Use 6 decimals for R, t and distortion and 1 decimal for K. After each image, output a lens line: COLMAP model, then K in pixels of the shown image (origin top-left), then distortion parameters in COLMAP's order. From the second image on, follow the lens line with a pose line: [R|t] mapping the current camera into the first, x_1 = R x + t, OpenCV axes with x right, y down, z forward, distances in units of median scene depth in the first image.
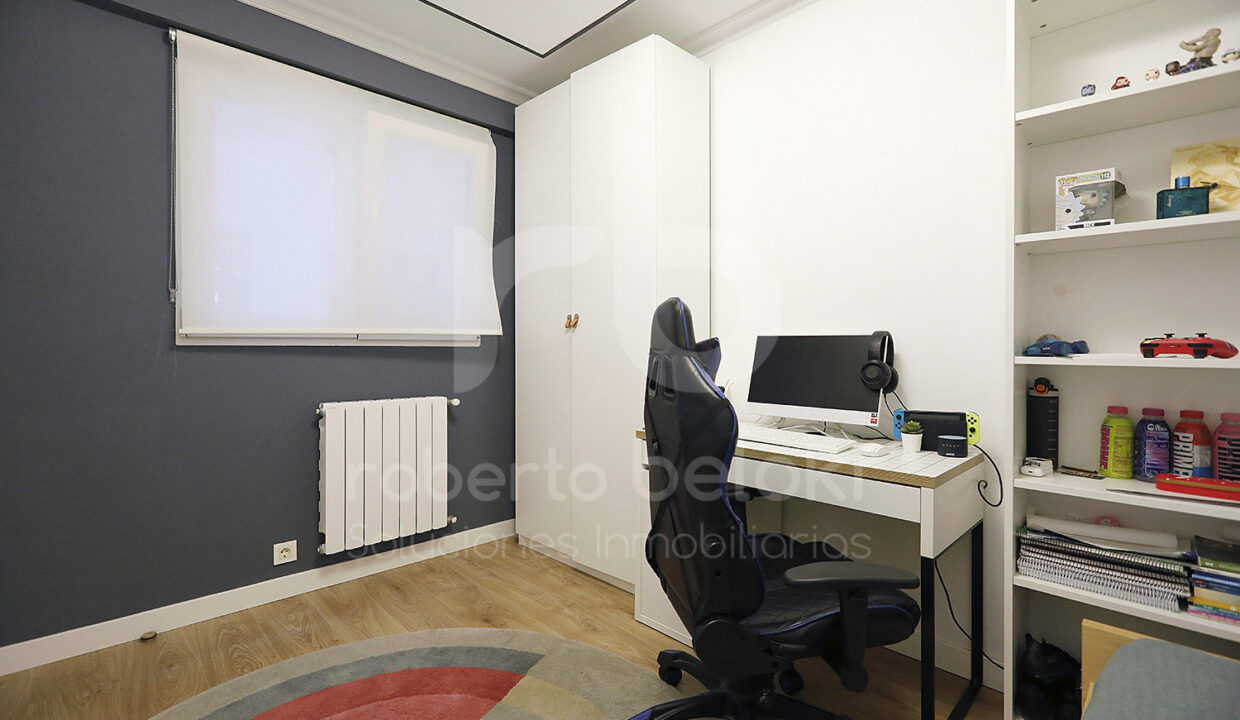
lens RADIAL K [[551.9, 0, 621.0], [0, 551.9, 346.4], [0, 0, 1]] dist [-0.002715, 0.003134]
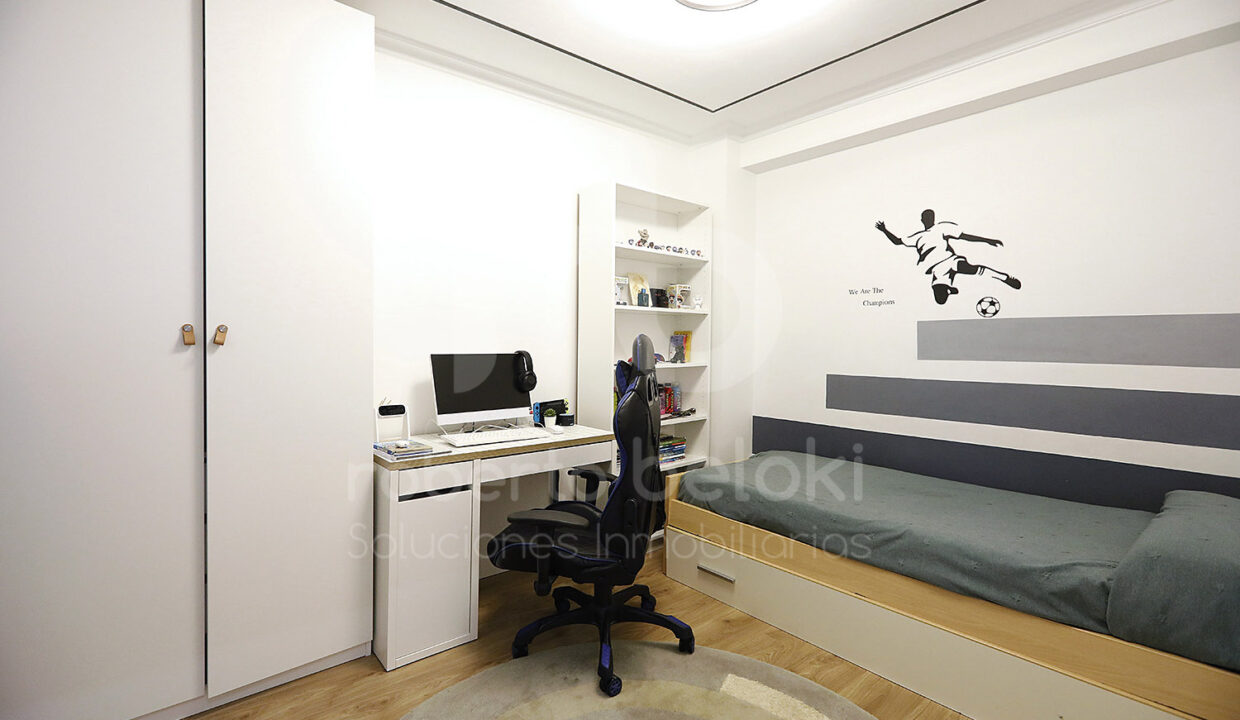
lens RADIAL K [[551.9, 0, 620.9], [0, 551.9, 357.1], [0, 0, 1]] dist [-0.002715, 0.003134]
pose [[0.077429, -0.010012, 0.996948, -0.977252], [0.006359, 0.999934, 0.009548, -0.022576], [-0.996978, 0.005601, 0.077487, 0.654029]]
